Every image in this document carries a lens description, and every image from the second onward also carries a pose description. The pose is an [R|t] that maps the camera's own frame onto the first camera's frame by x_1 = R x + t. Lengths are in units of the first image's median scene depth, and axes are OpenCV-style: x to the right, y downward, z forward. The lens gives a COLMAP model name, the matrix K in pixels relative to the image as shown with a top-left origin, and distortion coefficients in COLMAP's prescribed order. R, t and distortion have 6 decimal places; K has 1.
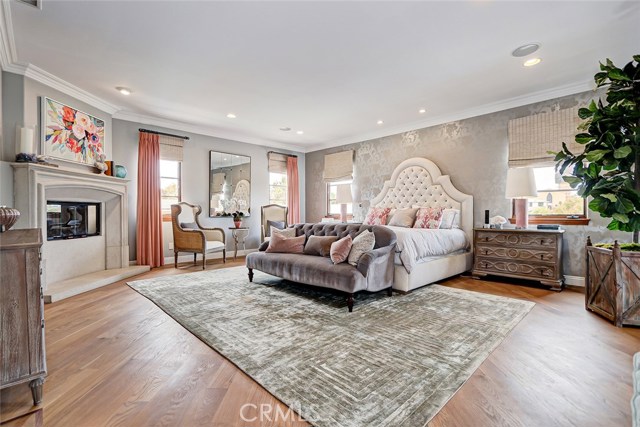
lens RADIAL K [[291.7, 0, 313.8], [0, 291.7, 218.1], [0, 0, 1]] dist [0.003684, -0.000790]
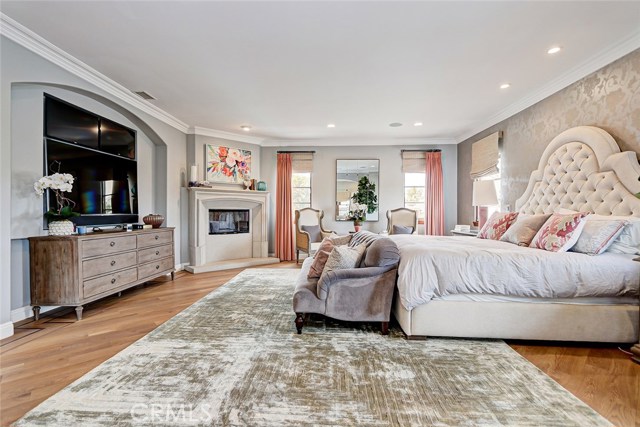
lens RADIAL K [[291.7, 0, 313.8], [0, 291.7, 218.1], [0, 0, 1]] dist [0.003684, -0.000790]
pose [[0.691492, 0.014126, -0.722246, 0.471027], [-0.016912, 0.999851, 0.003363, -0.020390], [0.722186, 0.009889, 0.691628, 0.244877]]
